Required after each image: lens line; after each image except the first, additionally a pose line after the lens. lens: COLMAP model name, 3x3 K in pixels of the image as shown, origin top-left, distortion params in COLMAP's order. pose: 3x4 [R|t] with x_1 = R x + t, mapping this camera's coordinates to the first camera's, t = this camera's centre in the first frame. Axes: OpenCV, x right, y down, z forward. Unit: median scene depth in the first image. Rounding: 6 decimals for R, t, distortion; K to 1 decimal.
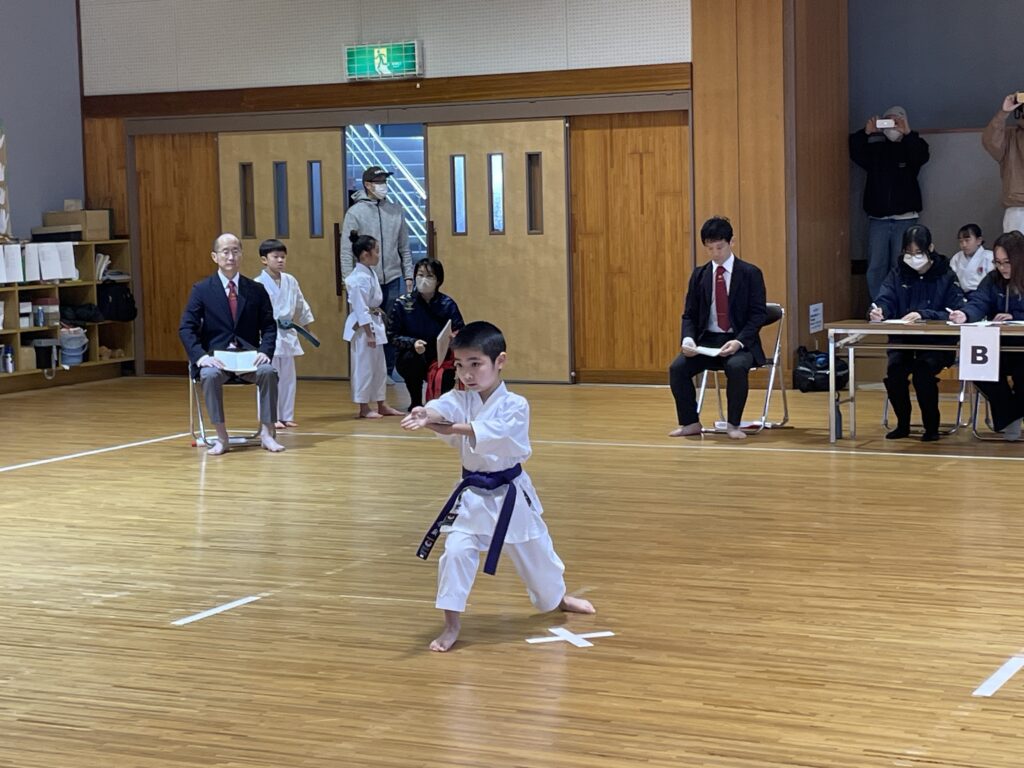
lens RADIAL K [[2039.4, 0, 474.1], [0, 2039.4, 363.3], [0, 0, 1]] dist [0.124996, 0.000000]
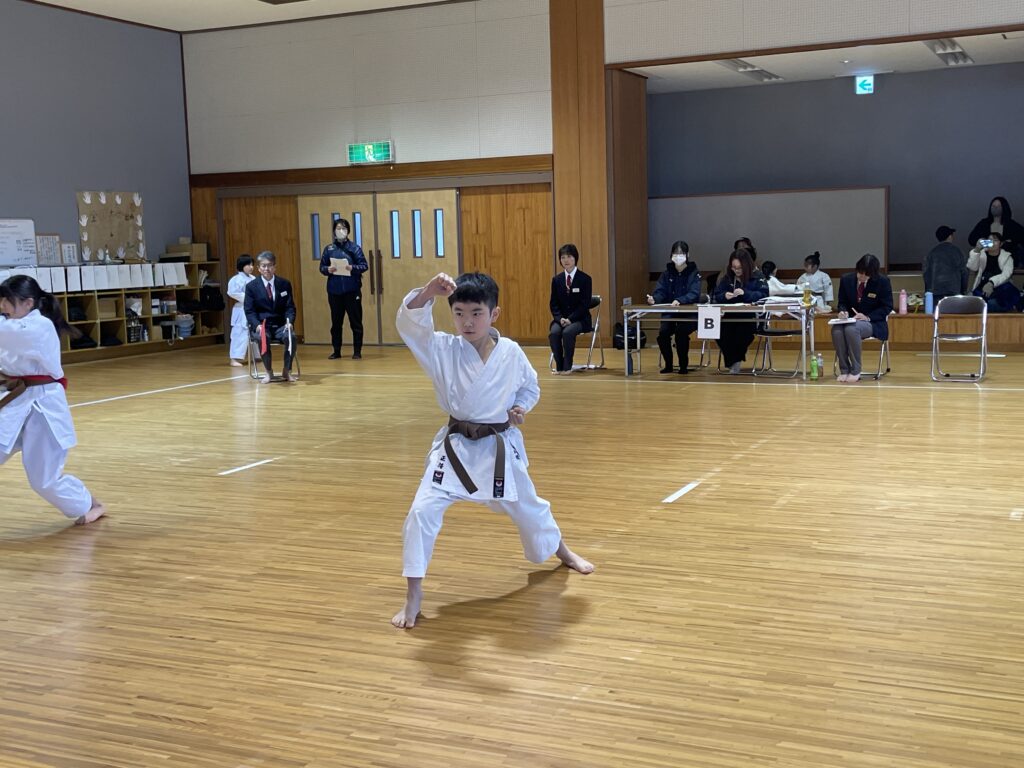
lens RADIAL K [[1254.4, 0, 512.2], [0, 1254.4, 377.6], [0, 0, 1]] dist [0.075353, 0.000000]
pose [[0.999112, -0.006617, 0.041599, 0.031701], [0.005576, 0.999670, 0.025080, 0.011712], [-0.041751, -0.024826, 0.998820, -0.038478]]
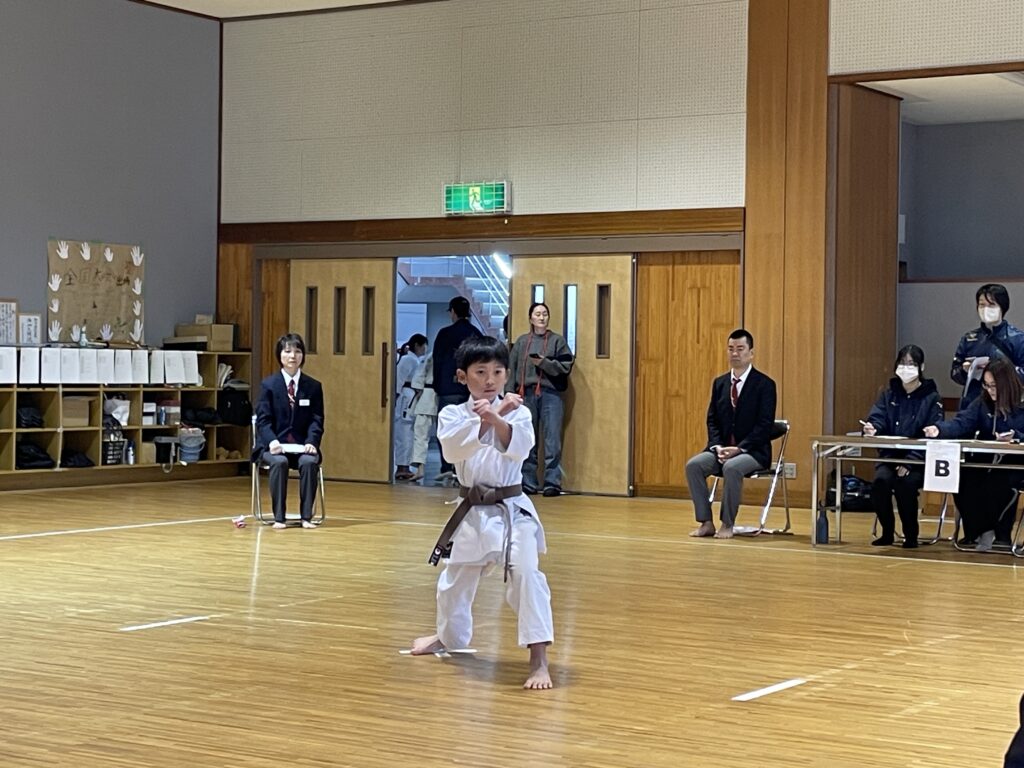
lens RADIAL K [[2000.1, 0, 536.7], [0, 2000.1, 356.0], [0, 0, 1]] dist [0.104816, 0.000000]
pose [[0.994827, 0.041888, -0.092547, 0.107931], [-0.049760, 0.995184, -0.084457, 0.032029], [0.088564, 0.088625, 0.992120, -0.078427]]
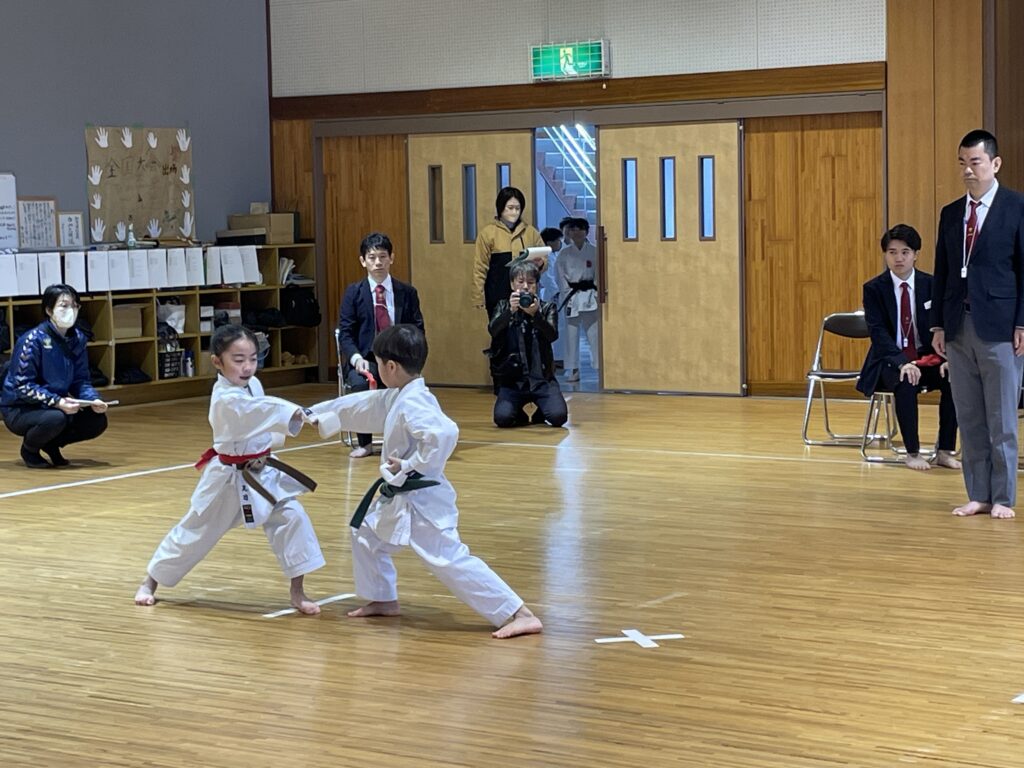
lens RADIAL K [[2210.7, 0, 503.6], [0, 2210.7, 359.5], [0, 0, 1]] dist [0.138101, 0.000000]
pose [[0.993230, 0.013765, -0.115350, 0.055941], [-0.014835, 0.999854, -0.008429, 0.003389], [0.115217, 0.010083, 0.993289, -0.052301]]
